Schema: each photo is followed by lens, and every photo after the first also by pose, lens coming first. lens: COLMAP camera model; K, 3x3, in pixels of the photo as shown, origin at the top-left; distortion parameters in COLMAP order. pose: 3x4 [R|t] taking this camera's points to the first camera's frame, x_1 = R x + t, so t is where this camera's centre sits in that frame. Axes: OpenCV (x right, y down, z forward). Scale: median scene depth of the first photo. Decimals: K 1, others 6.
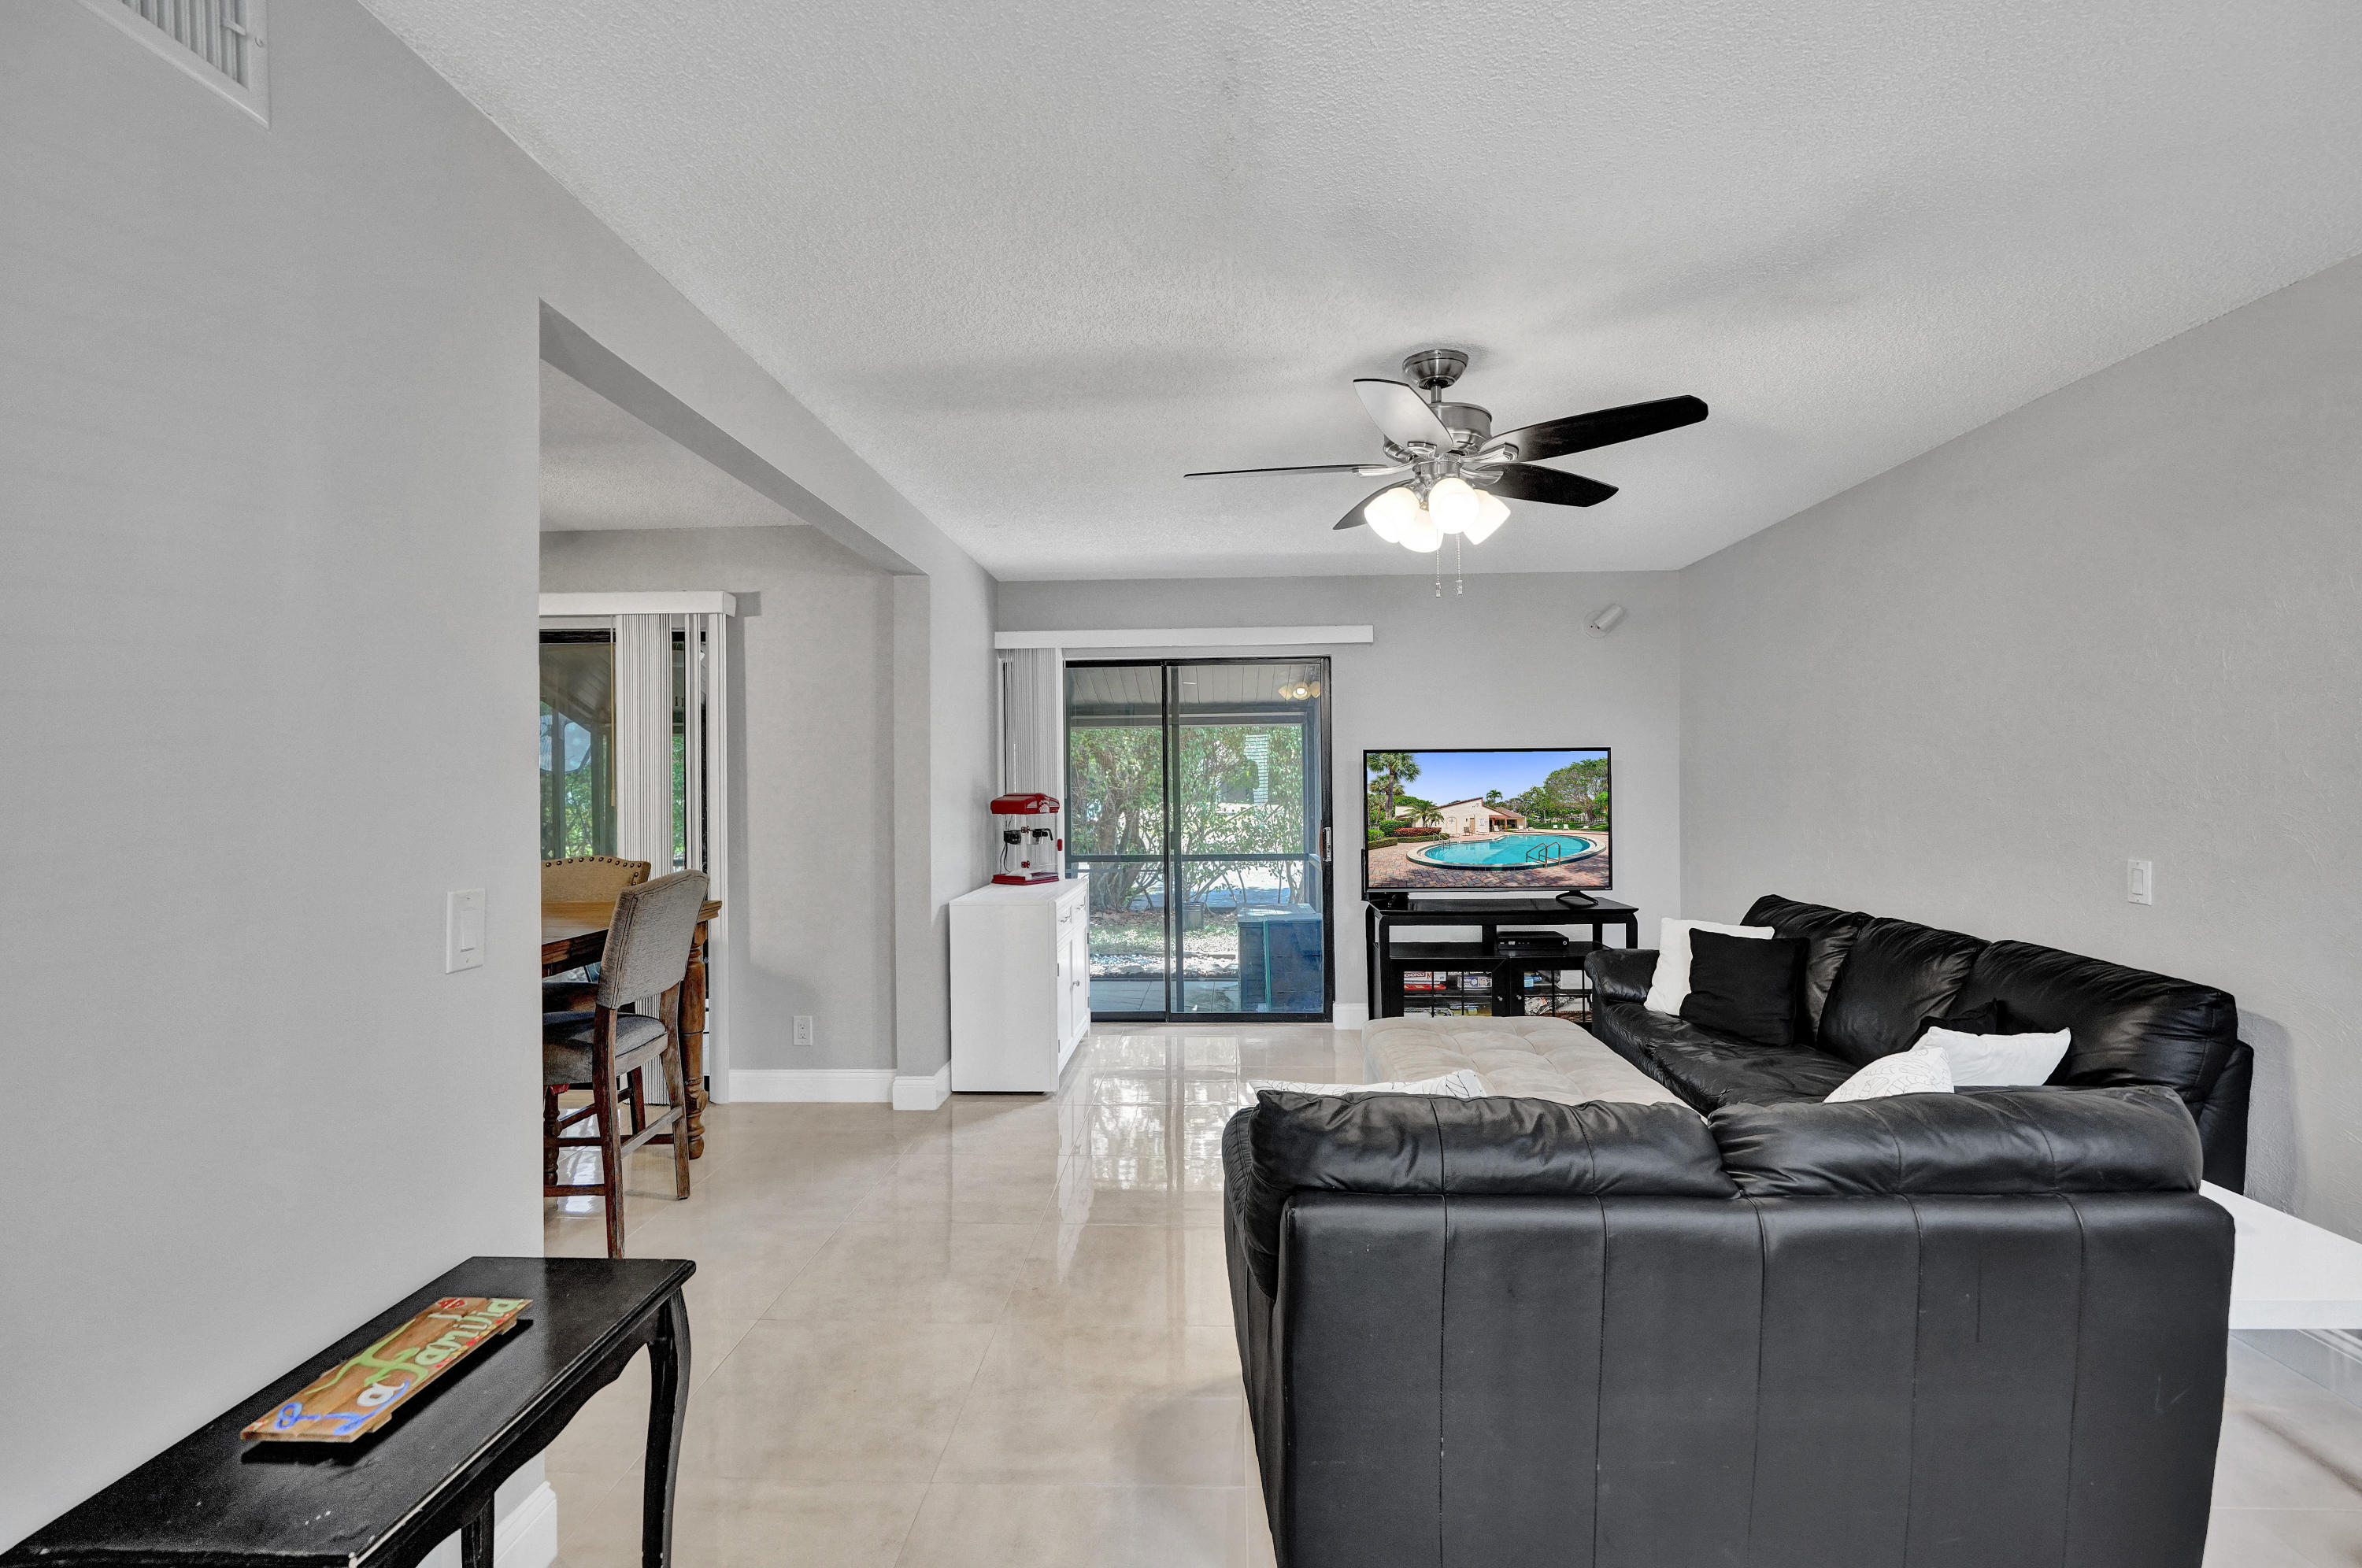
lens RADIAL K [[1076.1, 0, 1177.9], [0, 1076.1, 776.6], [0, 0, 1]] dist [-0.004561, 0.000943]
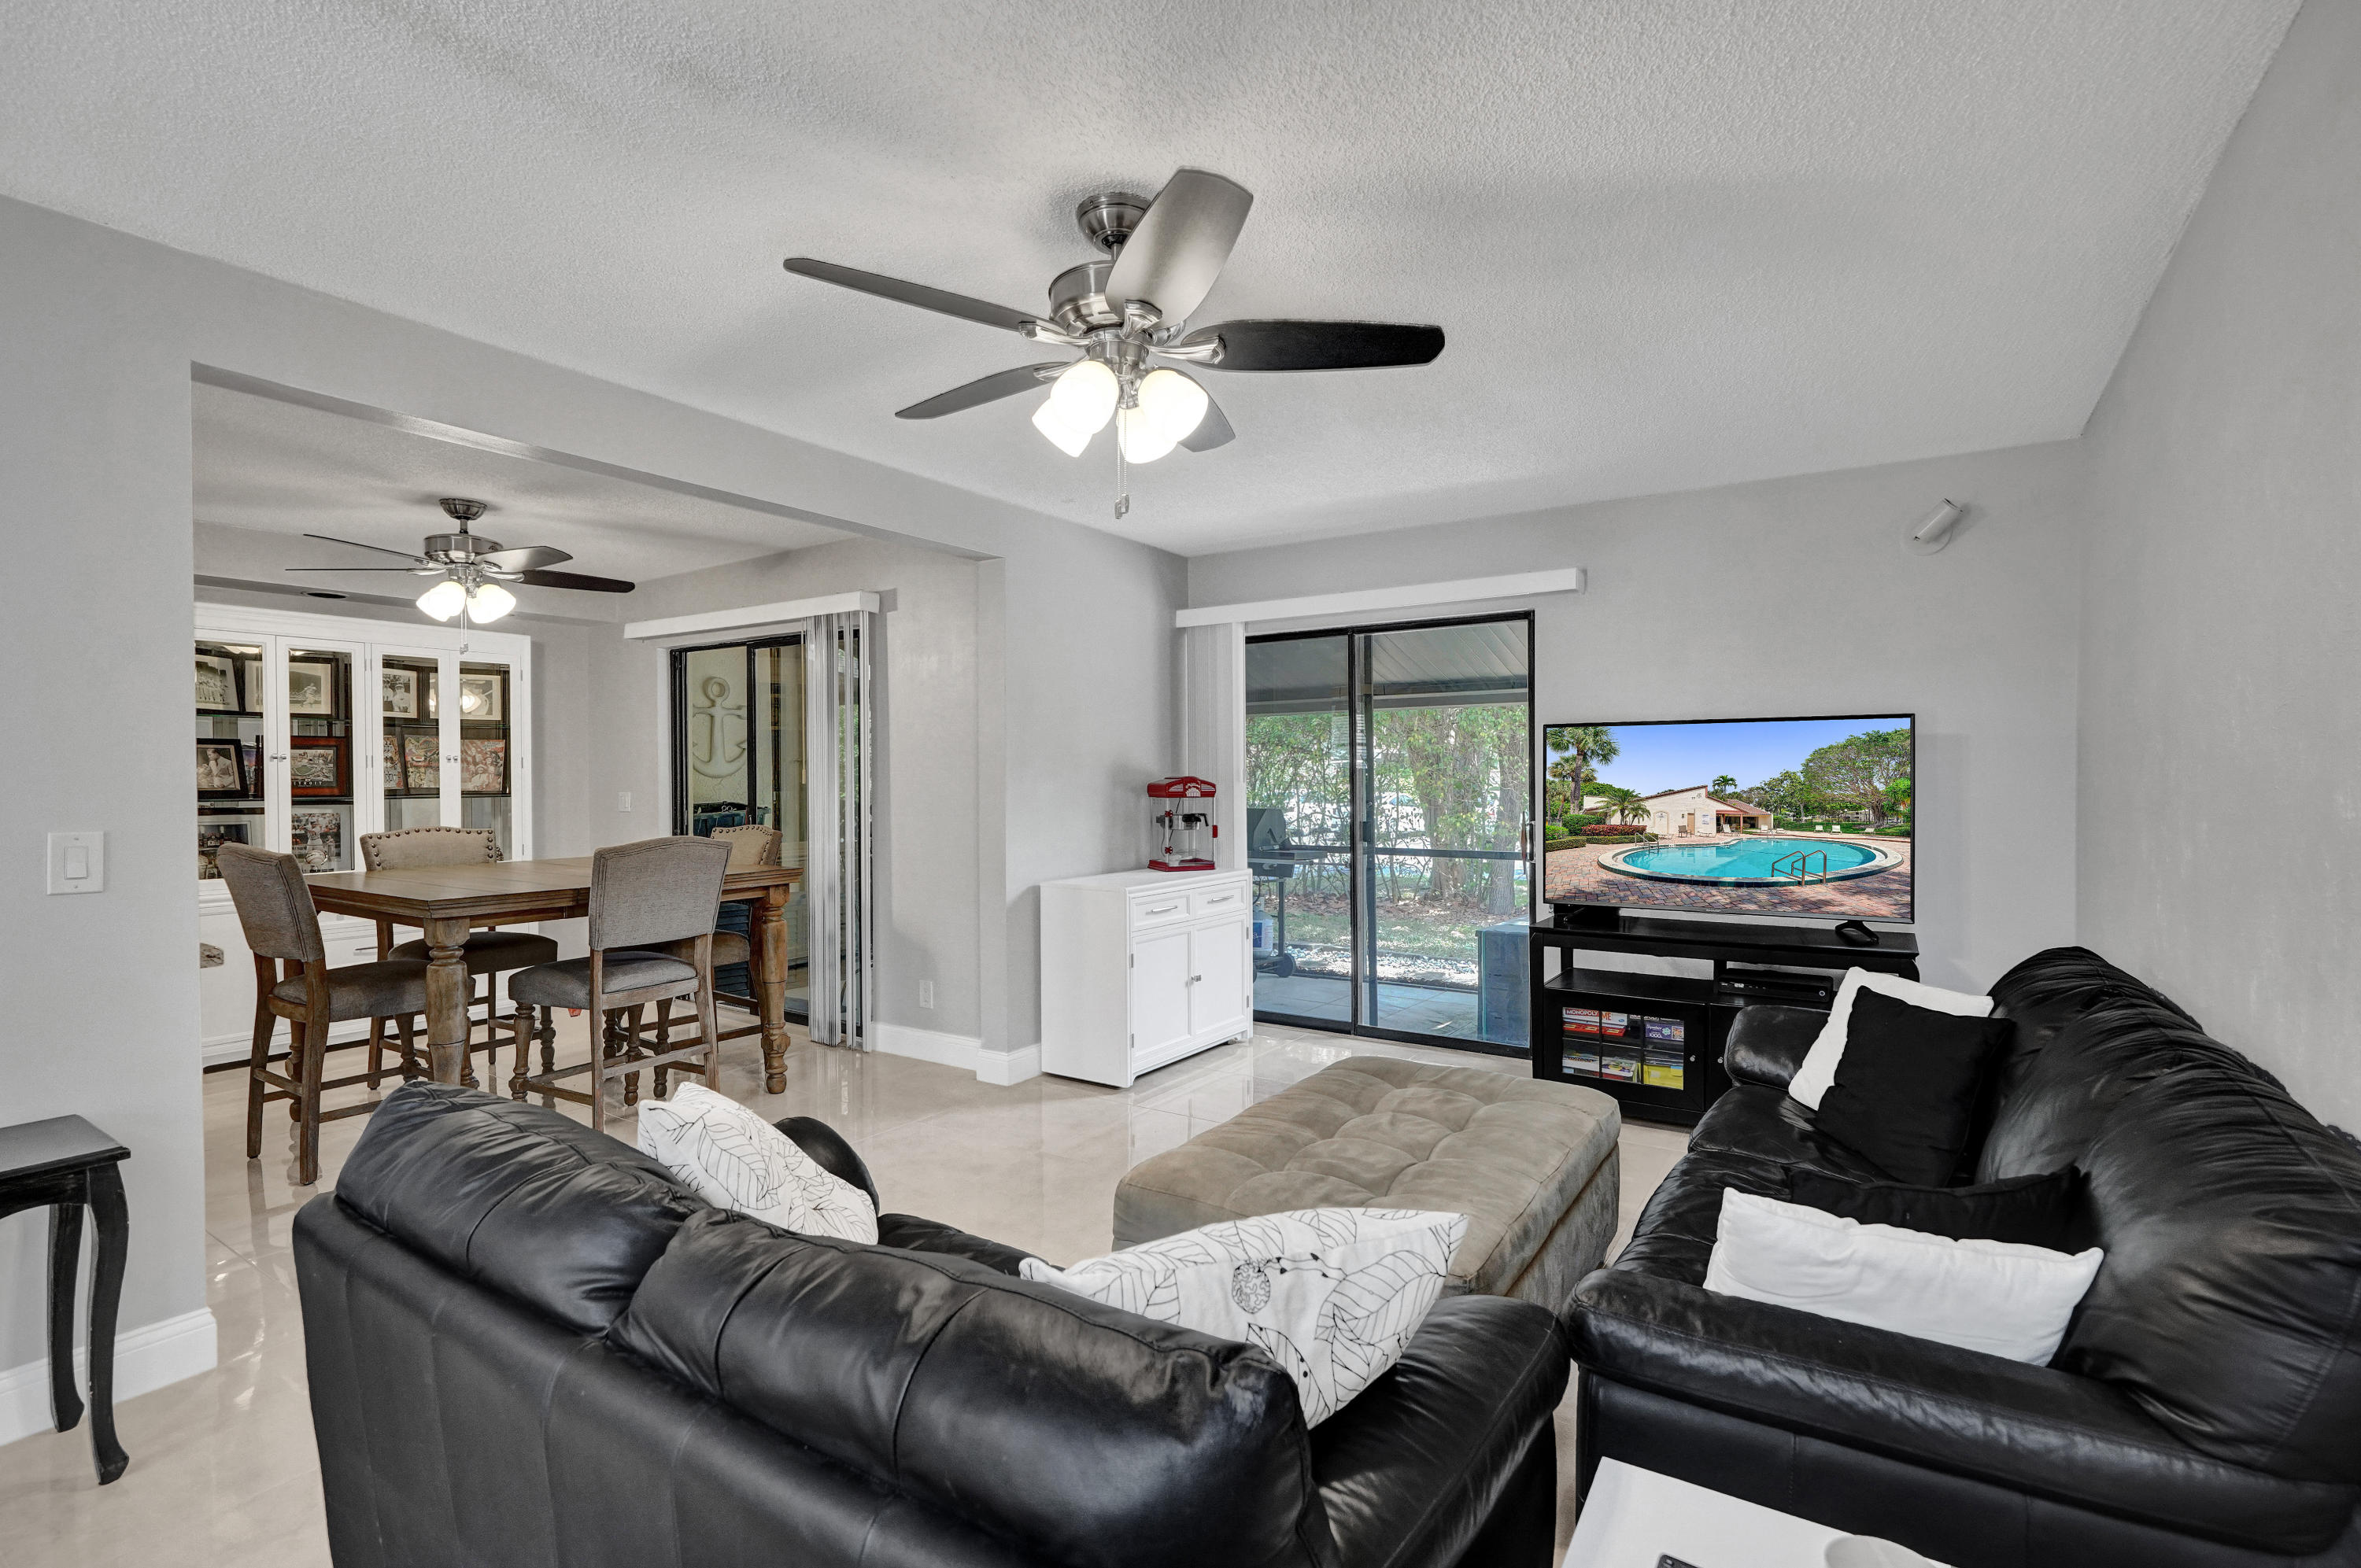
lens RADIAL K [[1075.6, 0, 1188.7], [0, 1075.6, 792.7], [0, 0, 1]] dist [-0.004561, 0.000943]
pose [[0.855788, 0.012591, -0.517174, 0.360476], [-0.002227, 0.999784, 0.020655, 0.009680], [0.517322, -0.016525, 0.855631, 0.184772]]
